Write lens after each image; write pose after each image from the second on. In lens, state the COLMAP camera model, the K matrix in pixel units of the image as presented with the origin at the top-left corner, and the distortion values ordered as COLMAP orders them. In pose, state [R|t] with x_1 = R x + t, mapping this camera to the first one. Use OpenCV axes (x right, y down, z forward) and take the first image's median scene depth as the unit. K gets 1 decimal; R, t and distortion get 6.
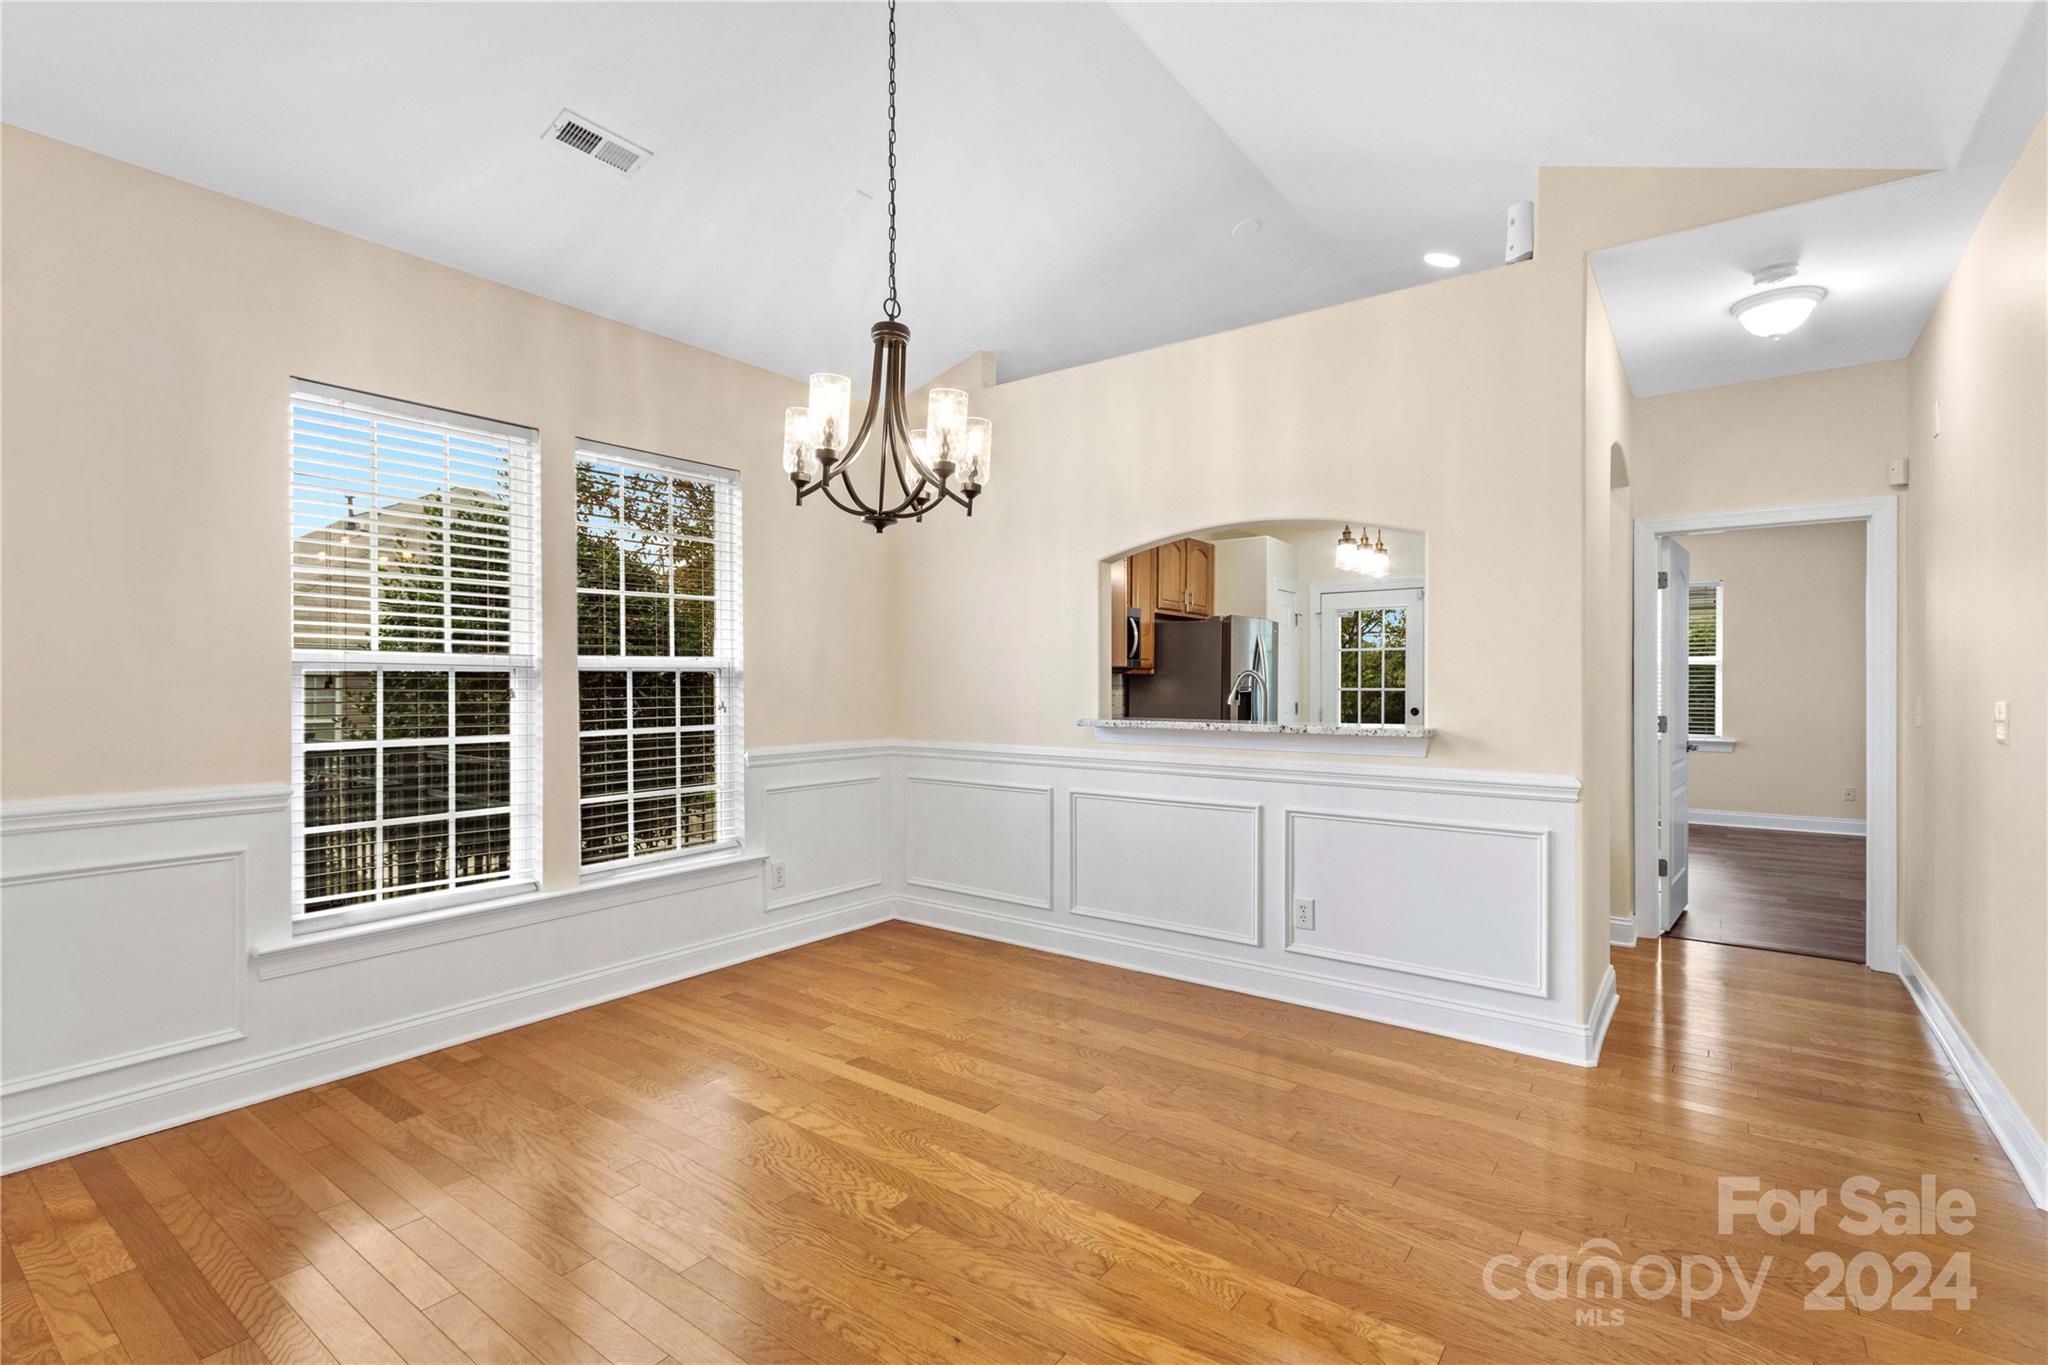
lens RADIAL K [[933.5, 0, 1034.2], [0, 933.5, 686.2], [0, 0, 1]] dist [-0.010812, -0.000726]
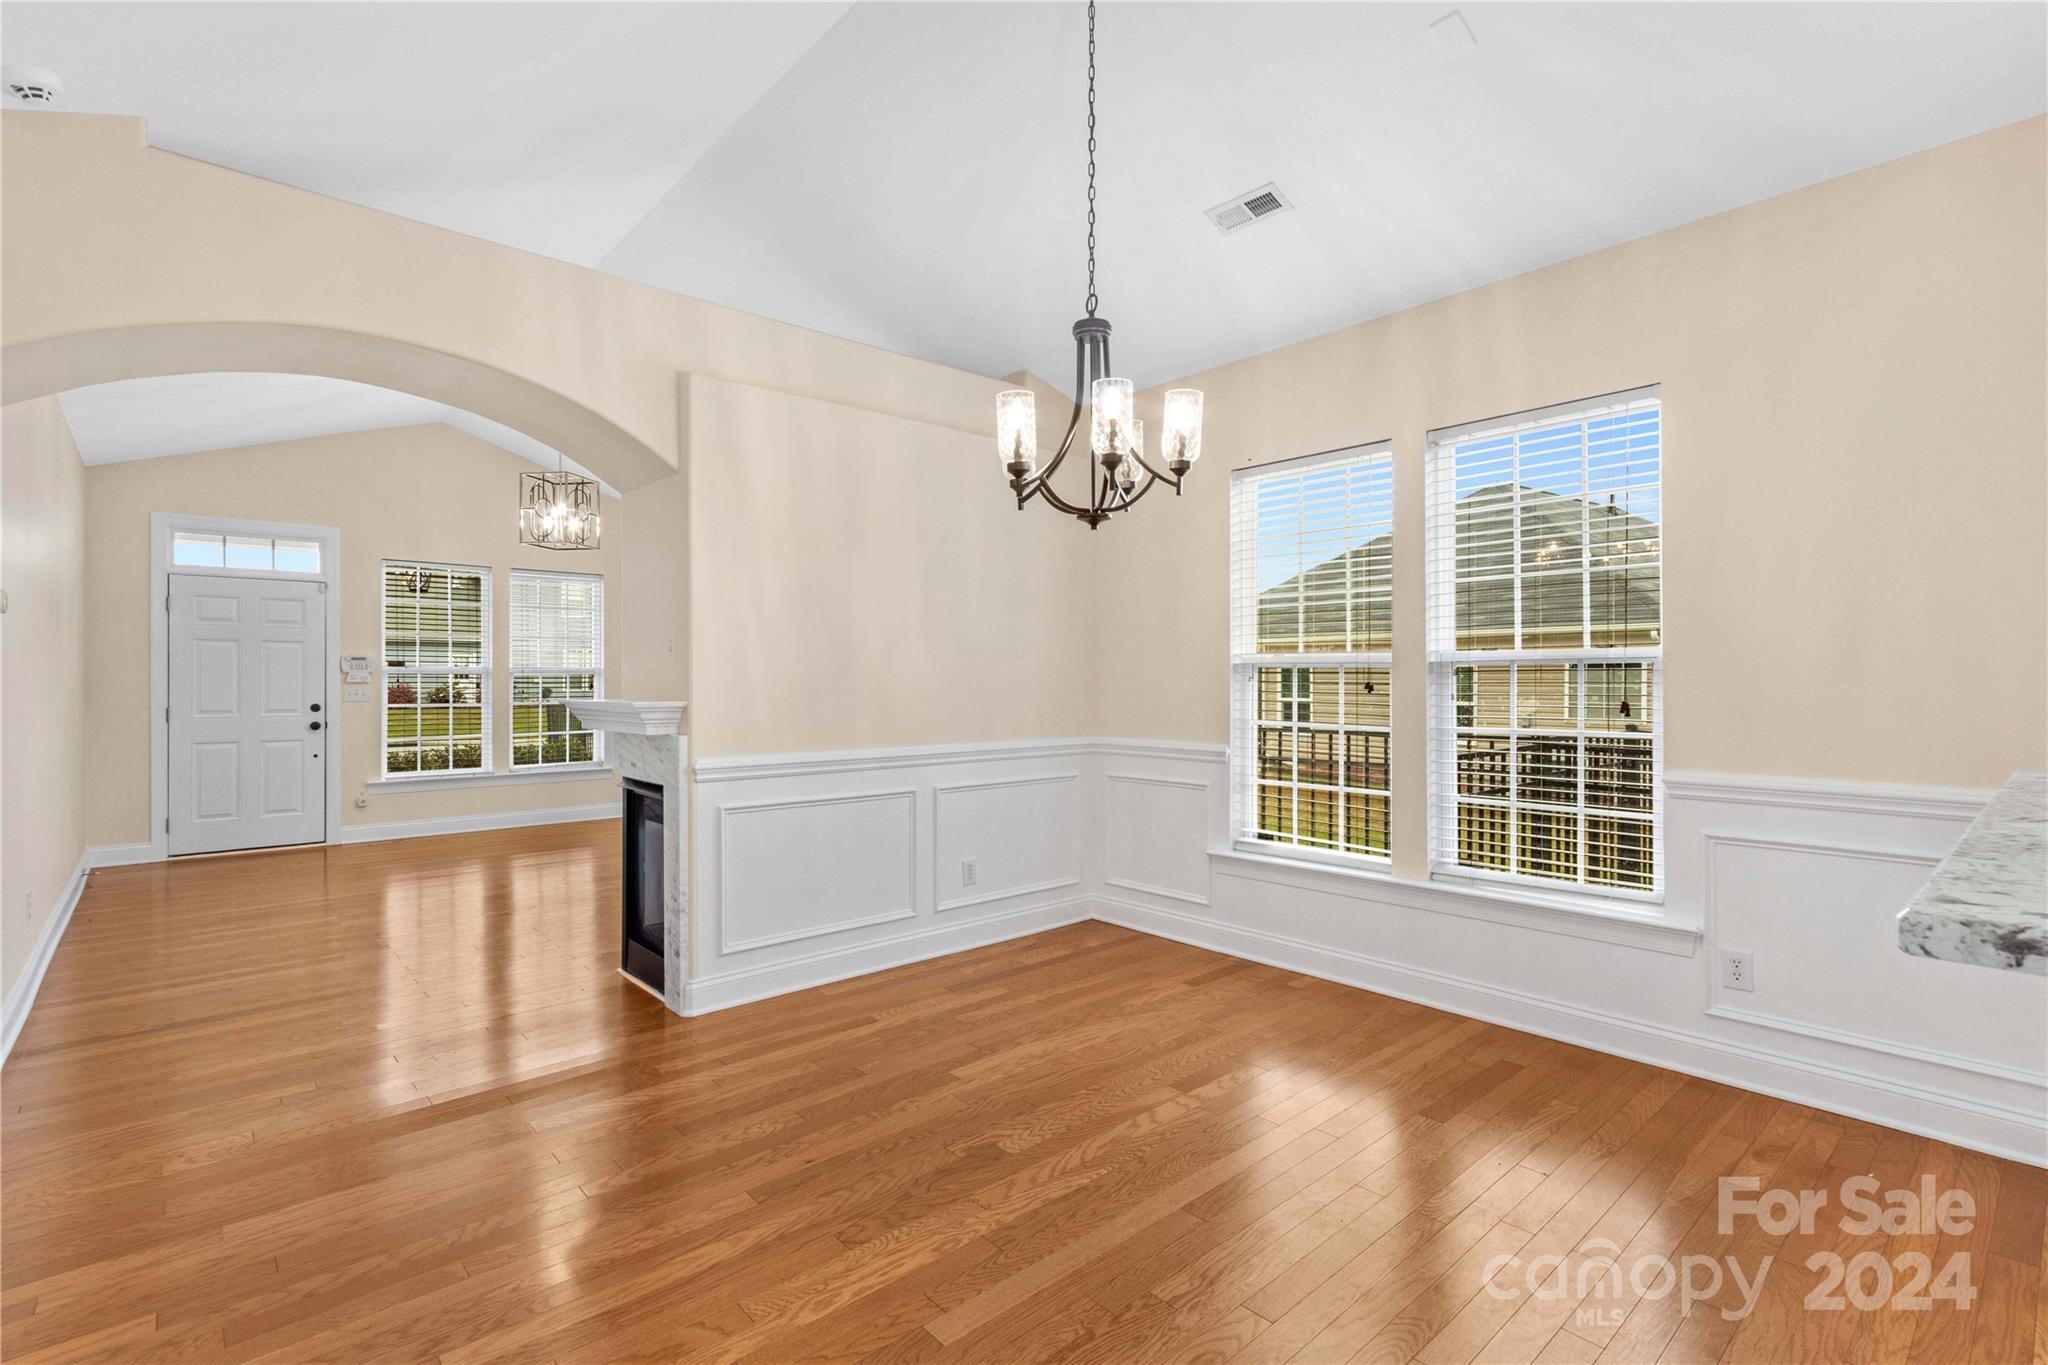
lens RADIAL K [[960.9, 0, 1018.7], [0, 960.9, 681.6], [0, 0, 1]] dist [0.000138, -0.000298]
pose [[-0.221725, 0.004492, -0.975099, 0.750415], [-0.001951, 0.999985, 0.005050, -0.003547], [0.975107, 0.003022, -0.221713, 0.991638]]
